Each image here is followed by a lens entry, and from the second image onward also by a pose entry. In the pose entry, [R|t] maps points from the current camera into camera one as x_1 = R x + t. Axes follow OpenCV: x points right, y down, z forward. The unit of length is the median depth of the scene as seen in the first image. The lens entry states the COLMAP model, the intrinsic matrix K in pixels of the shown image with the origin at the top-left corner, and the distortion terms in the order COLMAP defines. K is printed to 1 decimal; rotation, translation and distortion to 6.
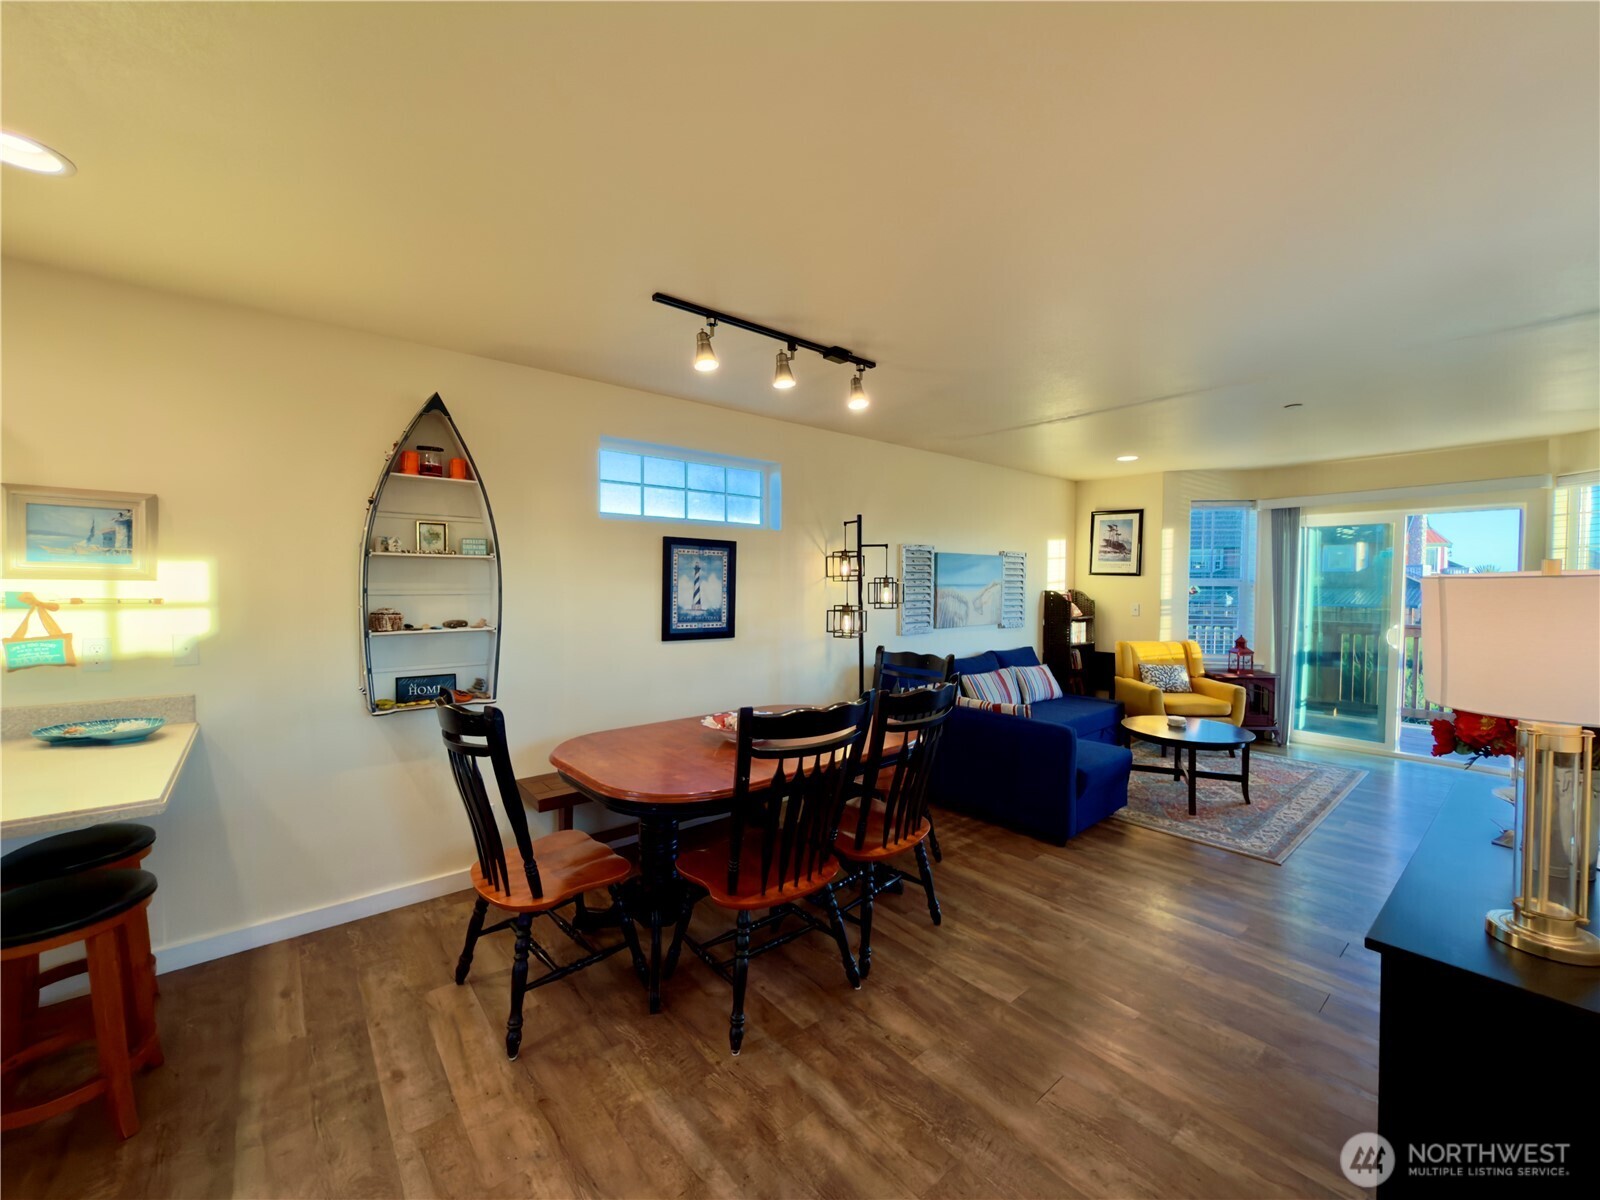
lens RADIAL K [[638.5, 0, 802.7], [0, 638.5, 600.3], [0, 0, 1]] dist [-0.000267, 0.000255]
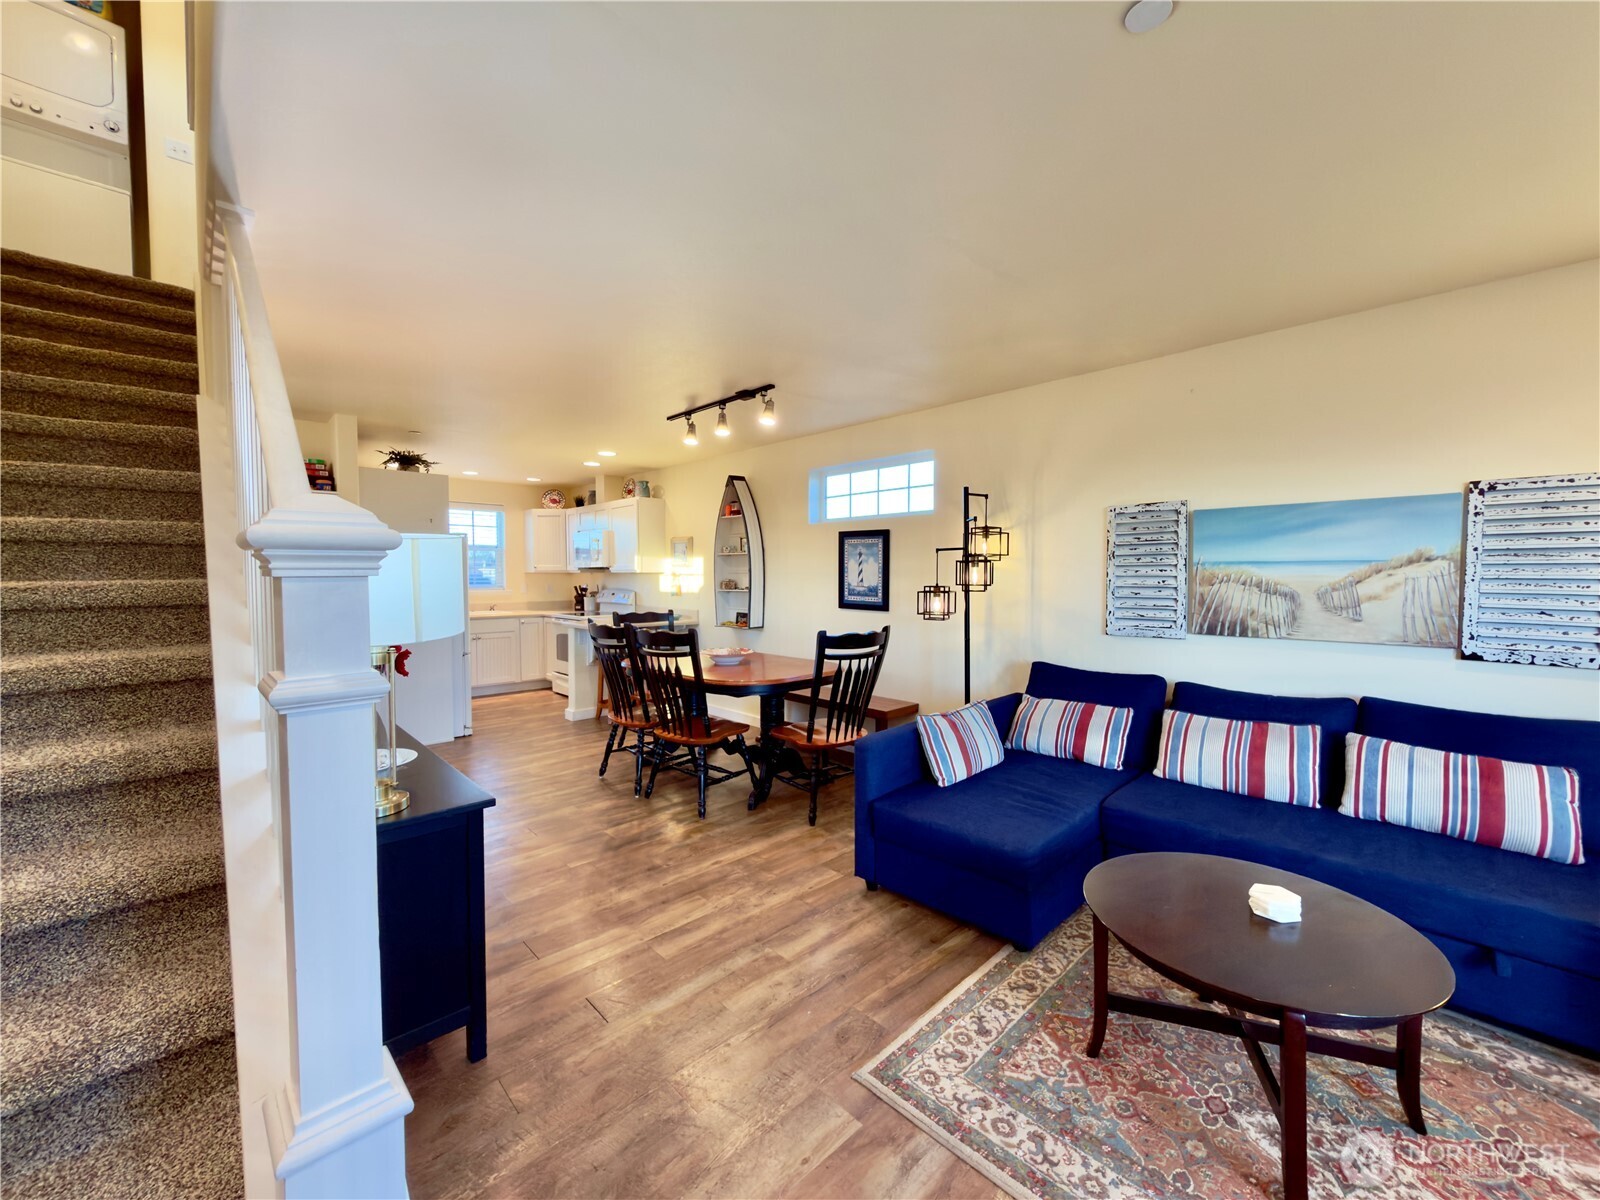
lens RADIAL K [[638.5, 0, 801.6], [0, 638.5, 600.1], [0, 0, 1]] dist [-0.000267, 0.000255]
pose [[0.063887, 0.035980, -0.997308, 1.118971], [-0.028322, 0.999013, 0.034227, 0.002063], [0.997555, 0.026059, 0.064843, 0.811826]]
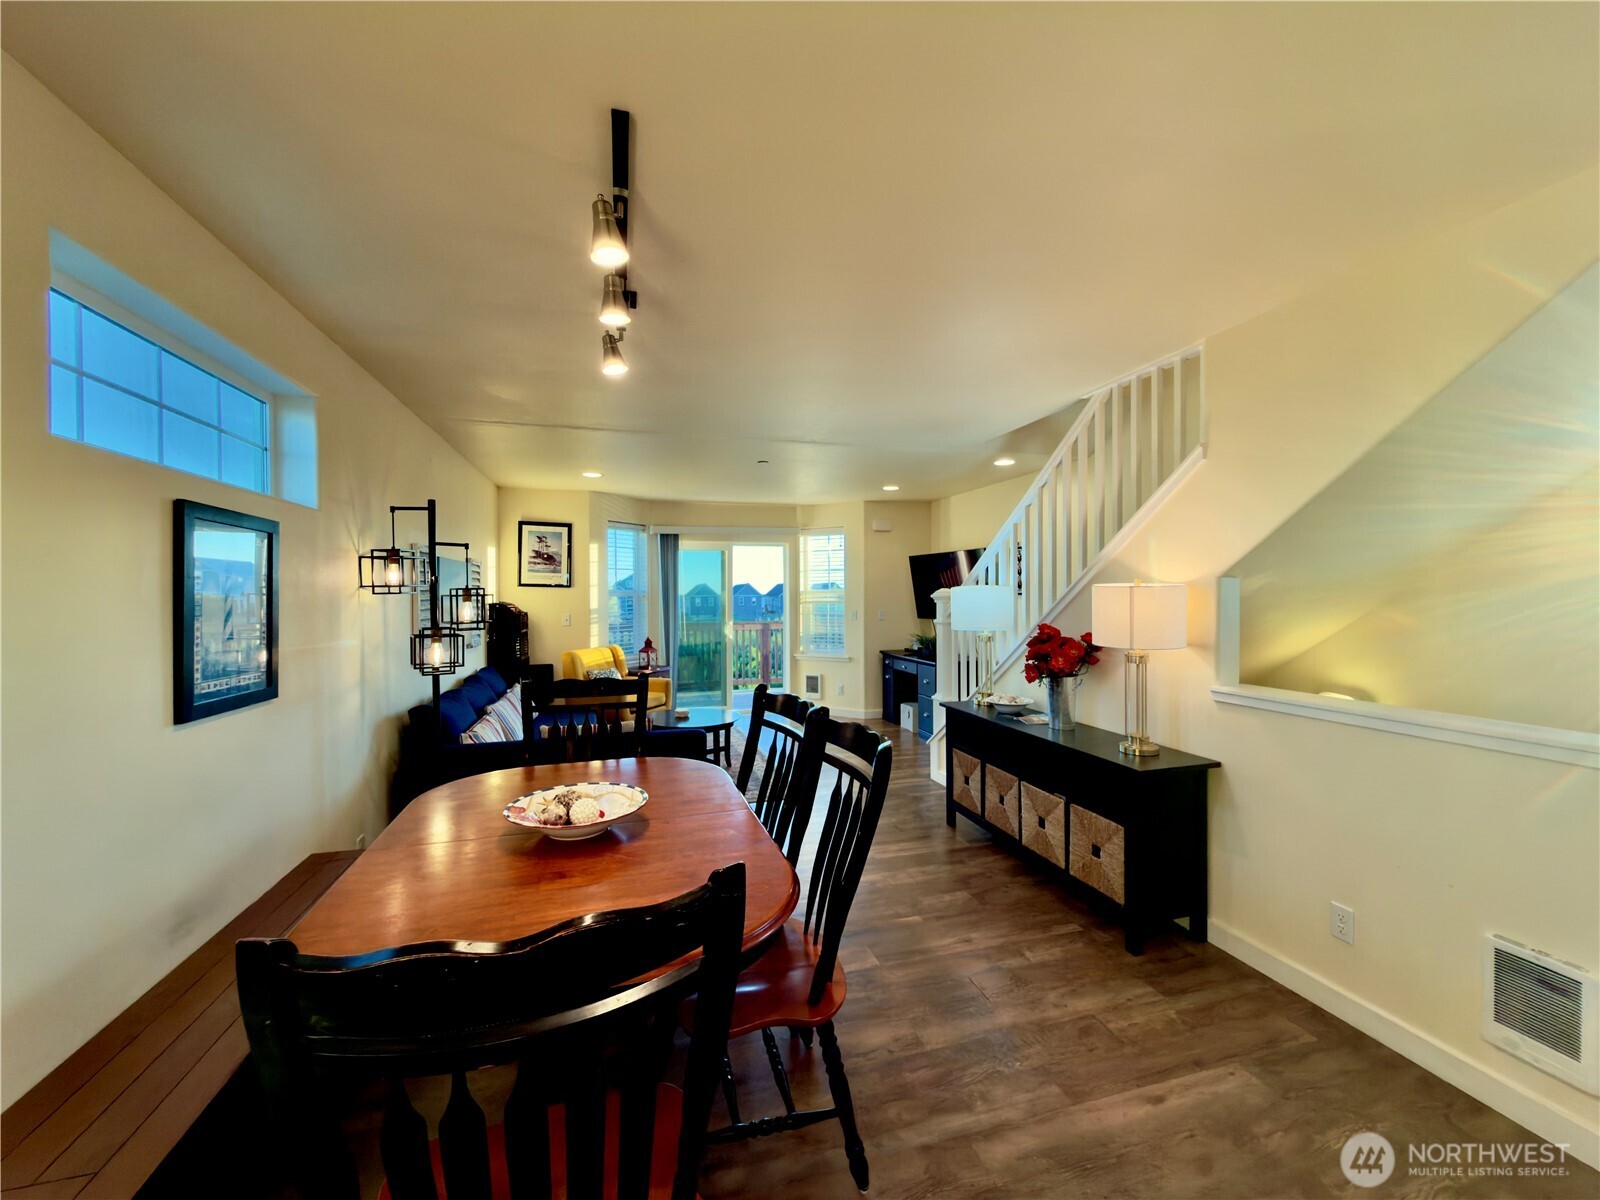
lens RADIAL K [[638.5, 0, 801.1], [0, 638.5, 598.9], [0, 0, 1]] dist [-0.000267, 0.000255]
pose [[0.408015, -0.014735, 0.912856, -0.448080], [0.034556, 0.999403, 0.000687, -0.011749], [-0.912321, 0.031265, 0.408281, 0.384943]]
